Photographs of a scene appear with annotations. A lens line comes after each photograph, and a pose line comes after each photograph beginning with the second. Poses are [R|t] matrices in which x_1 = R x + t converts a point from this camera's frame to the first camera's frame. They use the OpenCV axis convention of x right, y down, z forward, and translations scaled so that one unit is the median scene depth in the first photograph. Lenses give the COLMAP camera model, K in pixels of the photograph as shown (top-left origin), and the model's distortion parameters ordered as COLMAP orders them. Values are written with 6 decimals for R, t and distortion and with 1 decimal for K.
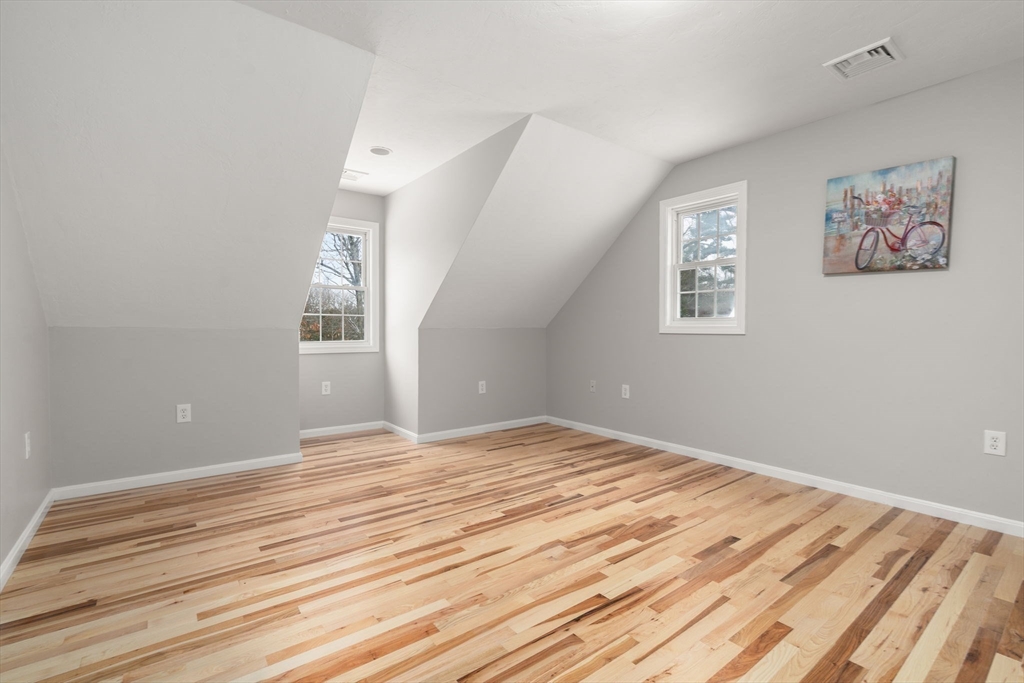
lens RADIAL K [[473.4, 0, 516.7], [0, 473.4, 330.2], [0, 0, 1]] dist [-0.001545, 0.000079]
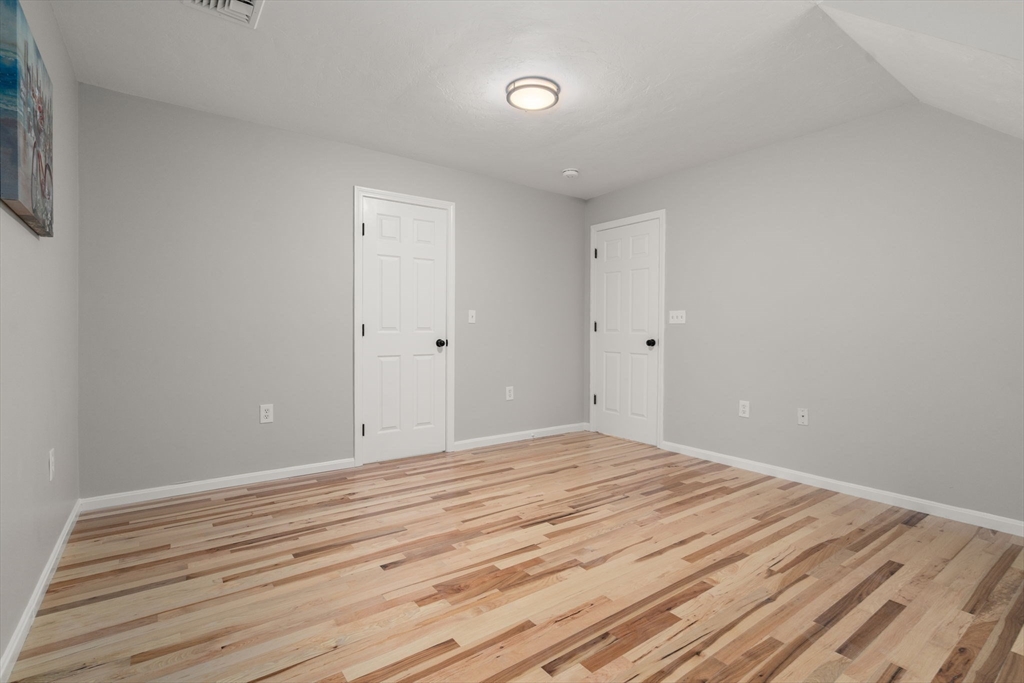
lens RADIAL K [[473.4, 0, 516.7], [0, 473.4, 330.2], [0, 0, 1]] dist [-0.001545, 0.000079]
pose [[-0.999615, -0.011553, 0.025241, 0.210792], [-0.011603, 0.999931, -0.001866, 0.000174], [-0.025218, -0.002158, -0.999680, 1.973249]]
